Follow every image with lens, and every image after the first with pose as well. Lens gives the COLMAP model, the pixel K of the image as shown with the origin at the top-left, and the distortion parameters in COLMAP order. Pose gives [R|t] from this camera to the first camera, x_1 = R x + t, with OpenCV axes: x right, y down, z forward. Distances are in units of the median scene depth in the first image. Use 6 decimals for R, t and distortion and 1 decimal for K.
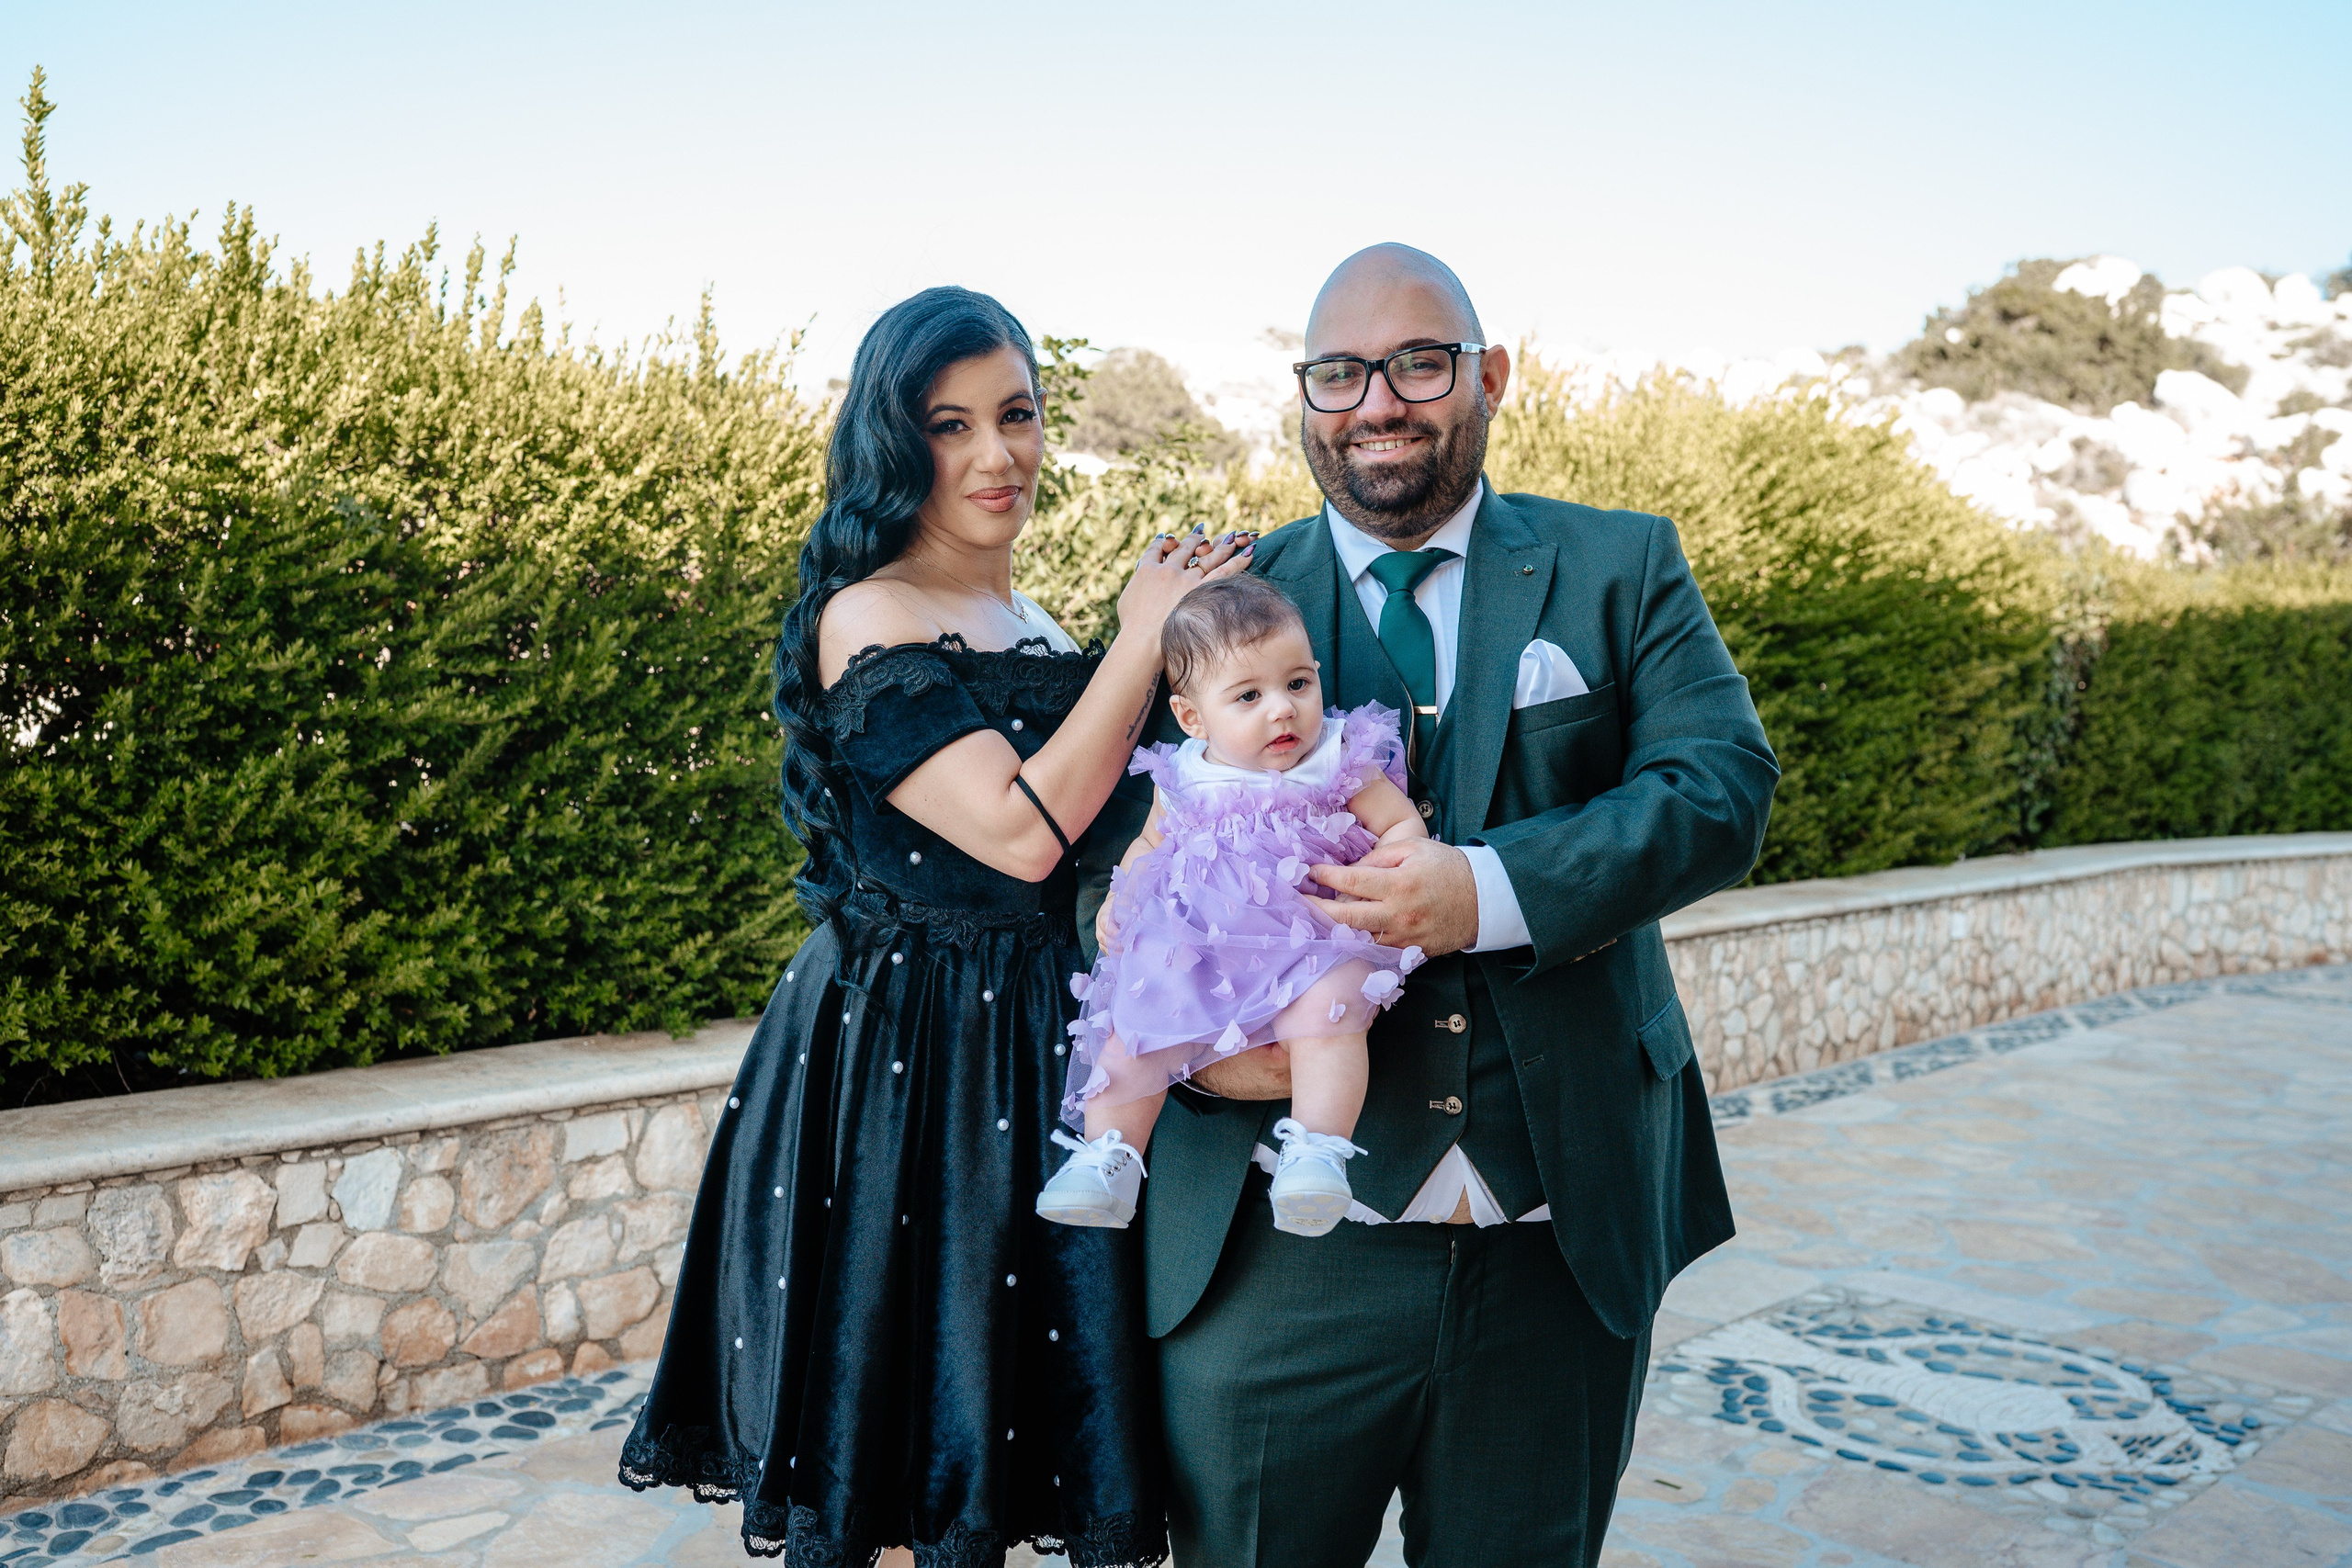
lens RADIAL K [[2222.6, 0, 1180.8], [0, 2222.6, 787.7], [0, 0, 1]] dist [0.000033, 0.000000]
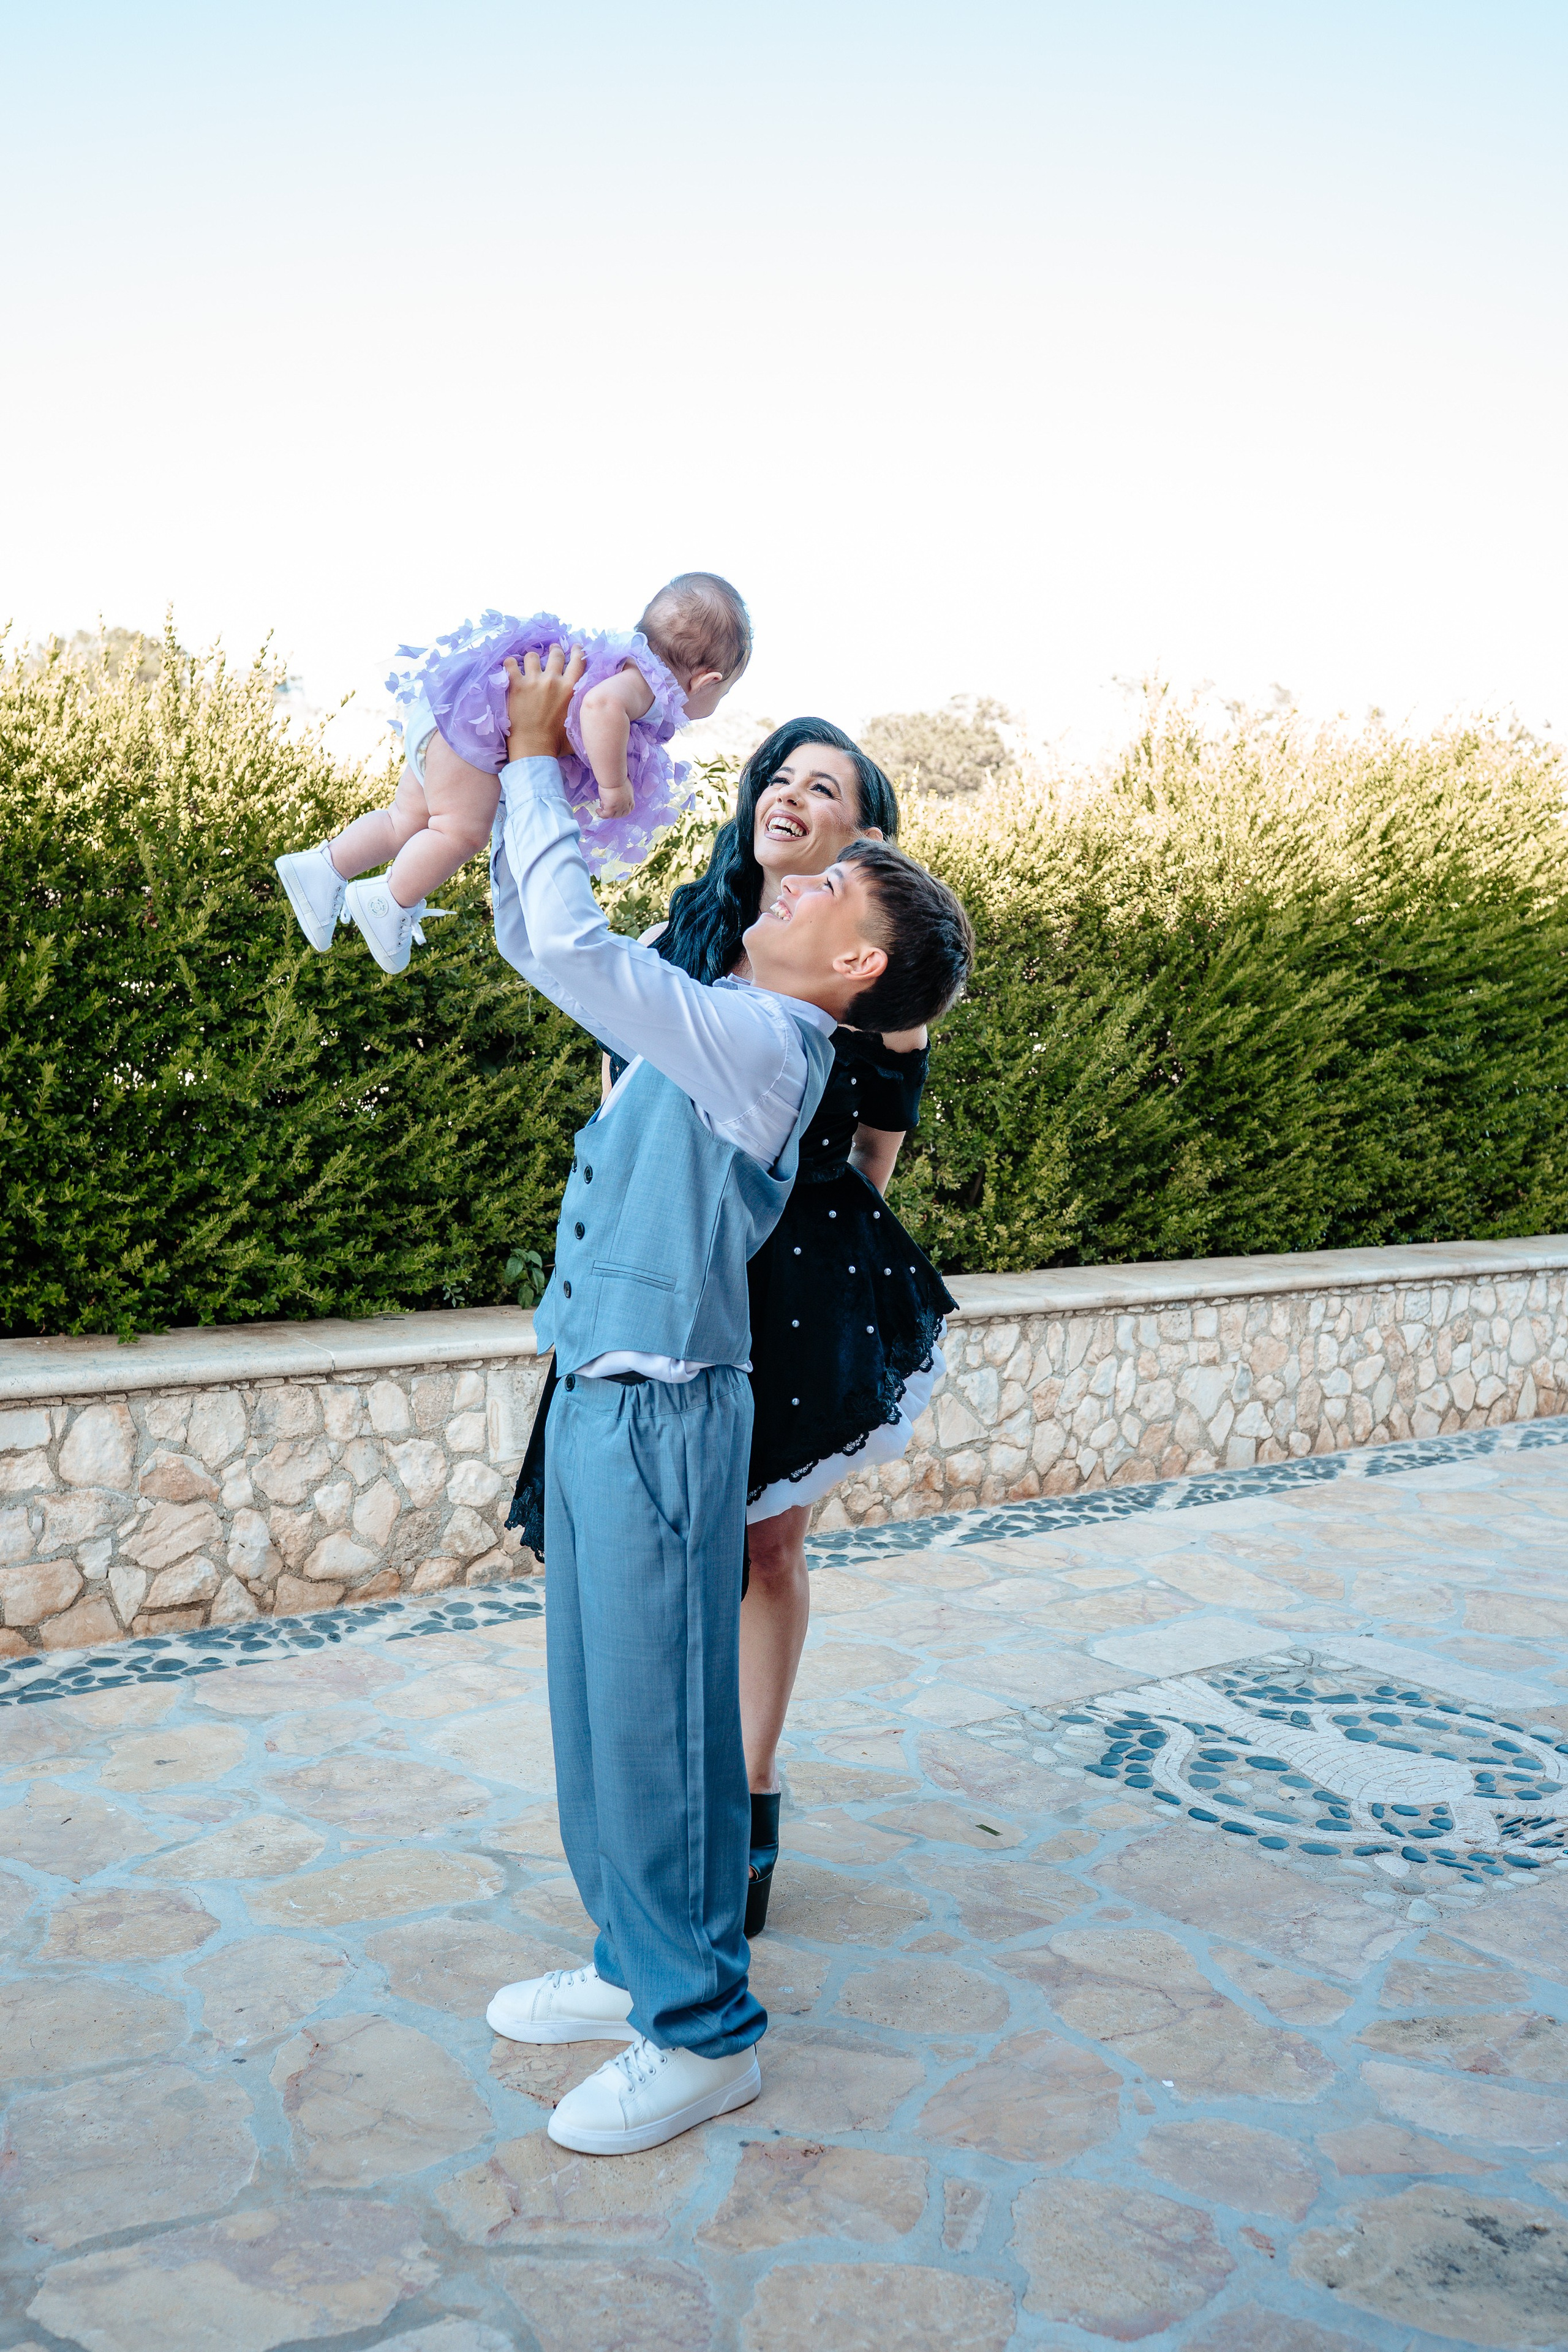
lens RADIAL K [[2222.8, 0, 777.9], [0, 2222.8, 1179.3], [0, 0, 1]] dist [0.000033, 0.000000]
pose [[0.992071, 0.031880, -0.121569, 0.208693], [-0.029631, 0.999355, 0.020263, 0.008290], [0.122137, -0.016501, 0.992376, 0.017864]]
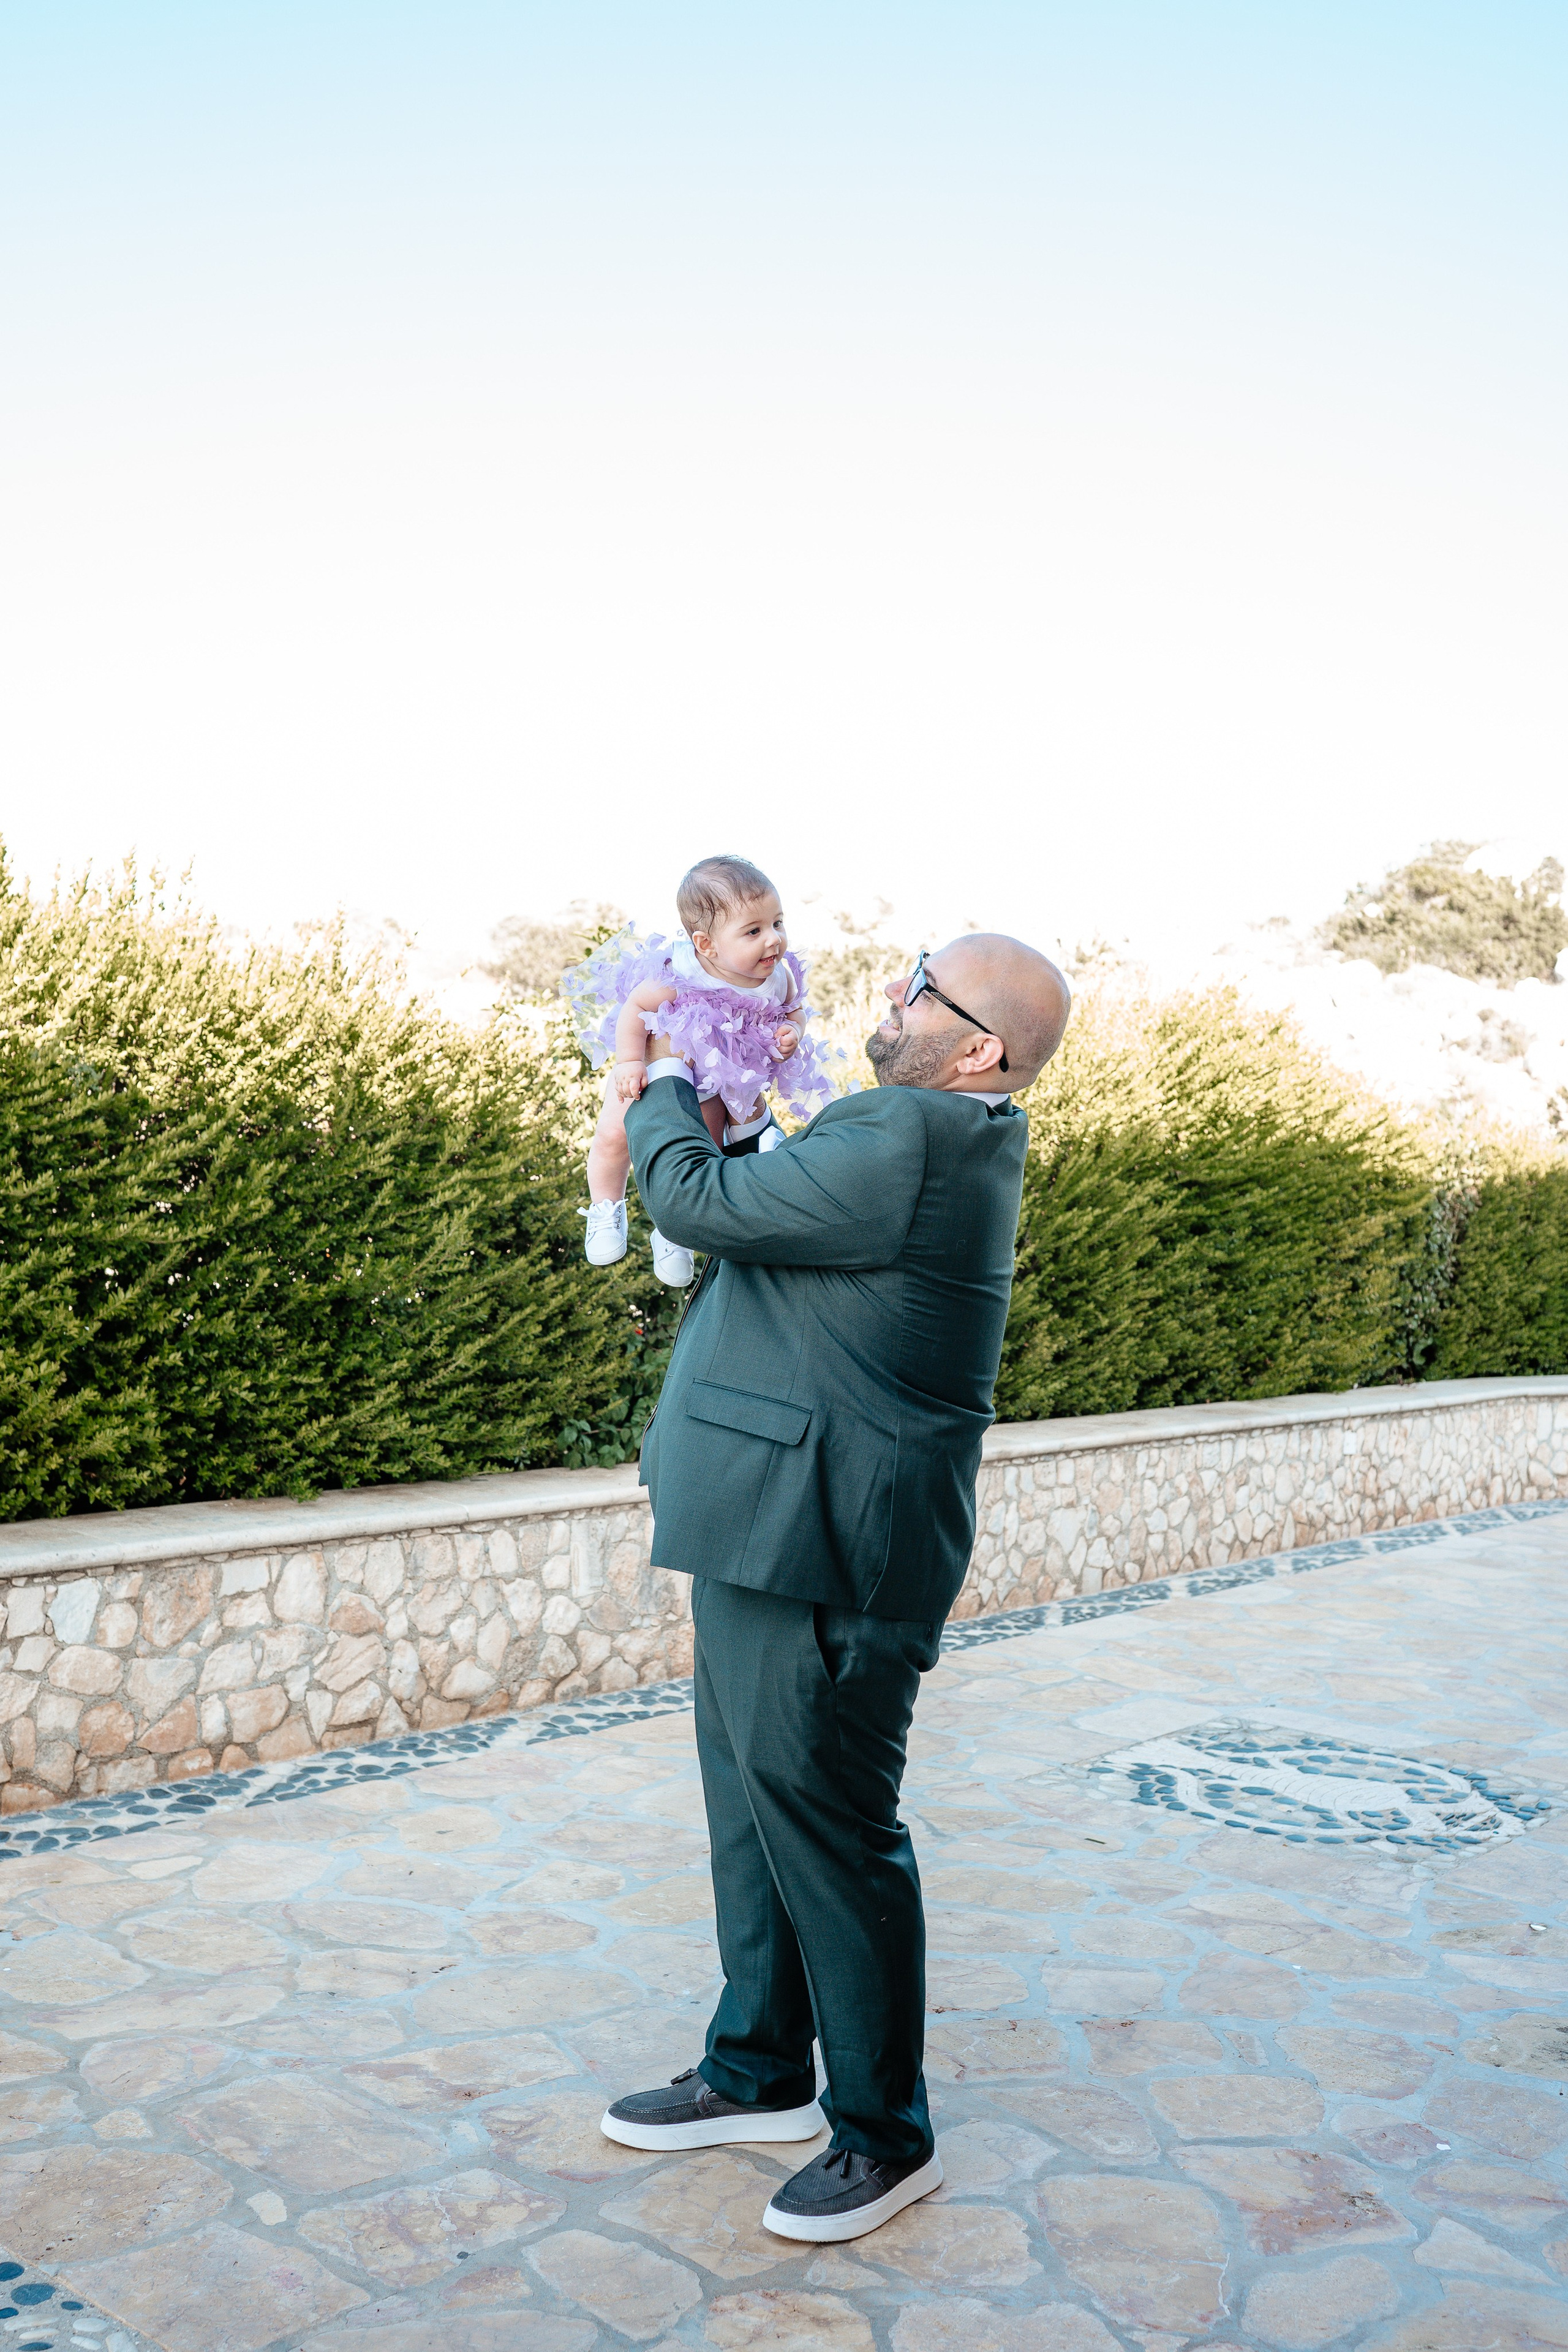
lens RADIAL K [[2222.8, 0, 785.5], [0, 2222.8, 1175.1], [0, 0, 1]] dist [0.000033, 0.000000]
pose [[0.997264, 0.018196, 0.071649, -0.054309], [-0.013112, 0.997405, -0.070795, 0.017311], [-0.072751, 0.069662, 0.994914, -0.269308]]
